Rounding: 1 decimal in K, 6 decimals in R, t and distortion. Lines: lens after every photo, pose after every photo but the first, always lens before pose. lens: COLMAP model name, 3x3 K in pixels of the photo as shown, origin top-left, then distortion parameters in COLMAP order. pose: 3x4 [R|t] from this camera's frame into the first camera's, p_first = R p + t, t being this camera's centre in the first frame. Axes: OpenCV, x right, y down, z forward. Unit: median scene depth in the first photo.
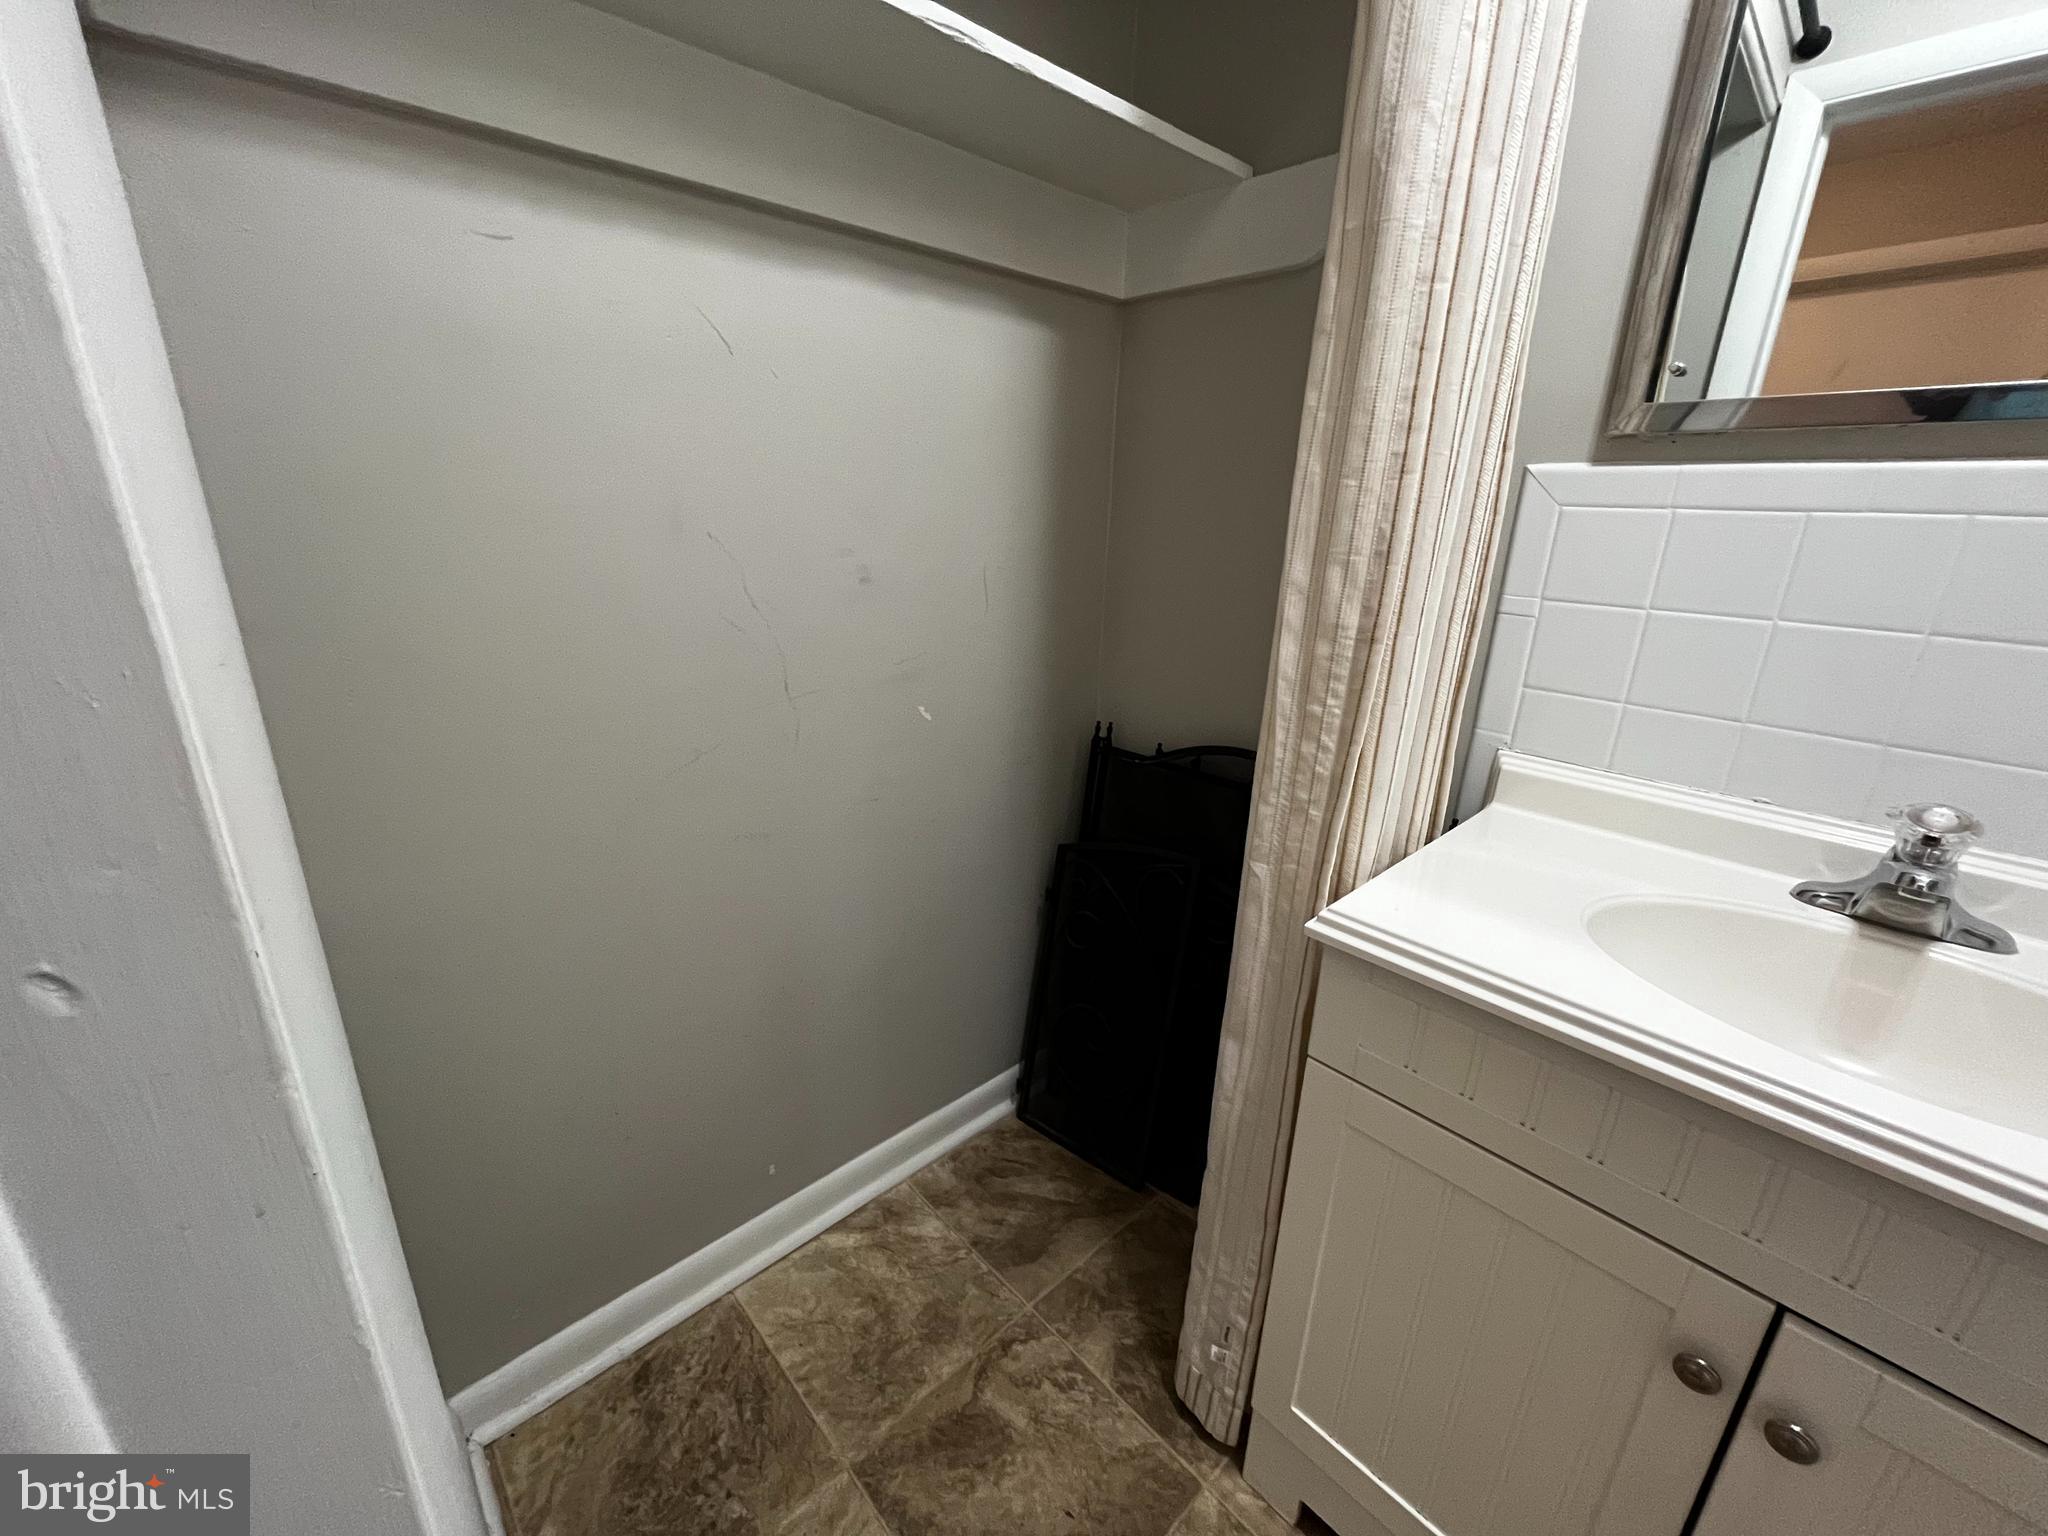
lens RADIAL K [[821.5, 0, 1015.4], [0, 821.5, 770.1], [0, 0, 1]] dist [-0.006761, 0.000323]
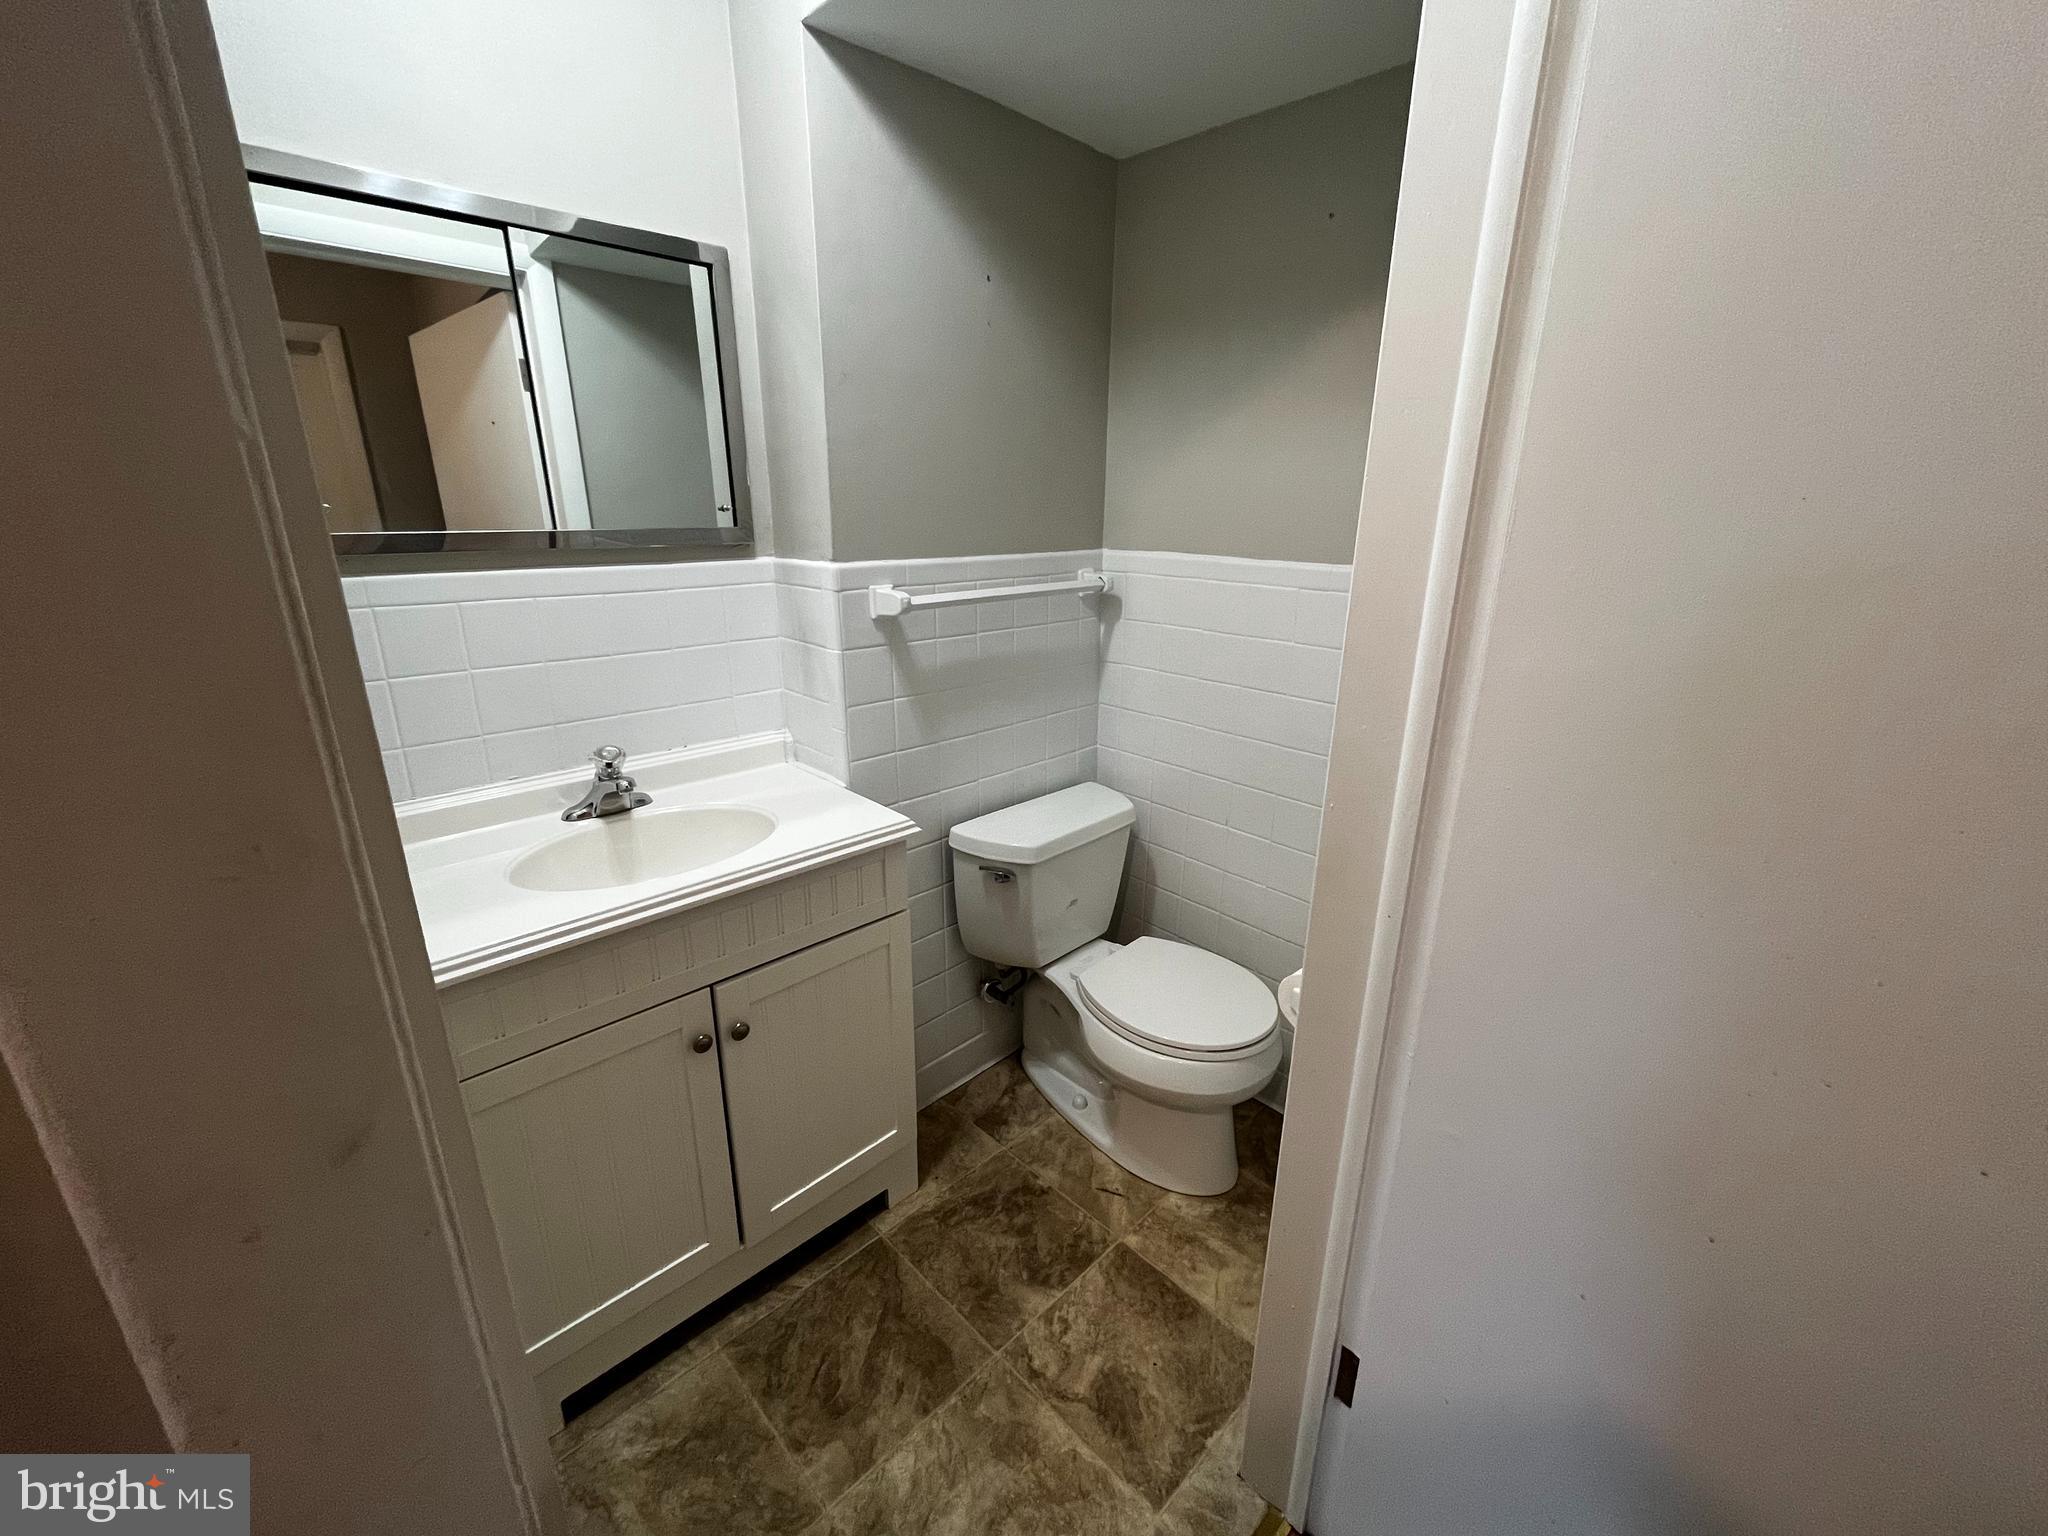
lens RADIAL K [[821.5, 0, 1018.3], [0, 821.5, 763.0], [0, 0, 1]] dist [-0.006761, 0.000323]
pose [[-0.027148, -0.328360, 0.944162, -0.796779], [0.302098, 0.897652, 0.320871, -0.409290], [-0.952890, 0.293940, 0.074828, 0.704661]]
